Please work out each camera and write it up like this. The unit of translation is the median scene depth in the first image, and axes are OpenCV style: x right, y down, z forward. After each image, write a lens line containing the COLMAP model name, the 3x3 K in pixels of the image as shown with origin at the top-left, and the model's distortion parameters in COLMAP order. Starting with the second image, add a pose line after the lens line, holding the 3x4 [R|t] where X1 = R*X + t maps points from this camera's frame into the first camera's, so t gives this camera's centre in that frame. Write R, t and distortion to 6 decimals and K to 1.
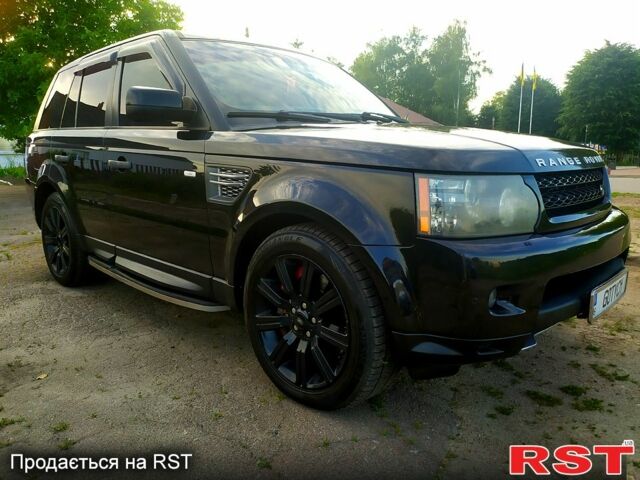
lens RADIAL K [[482.1, 0, 320.0], [0, 482.1, 240.0], [0, 0, 1]] dist [0.004215, 0.000075]
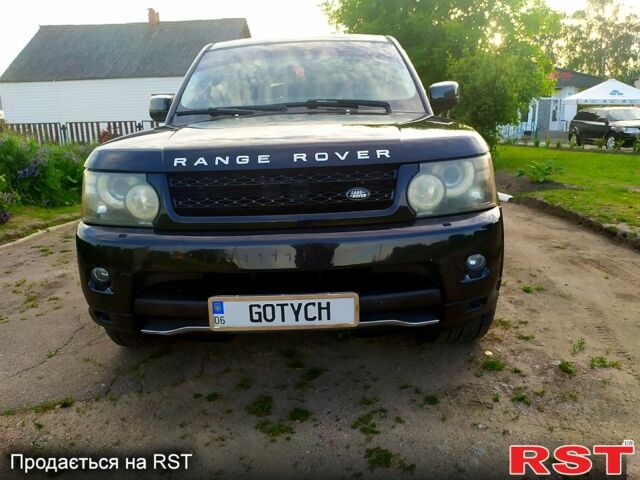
lens RADIAL K [[482.1, 0, 320.0], [0, 482.1, 240.0], [0, 0, 1]] dist [0.004215, 0.000075]
pose [[0.692815, 0.145078, -0.706371, 1.240776], [-0.098704, 0.989412, 0.106400, -0.119108], [0.714329, -0.003994, 0.699799, 0.436563]]
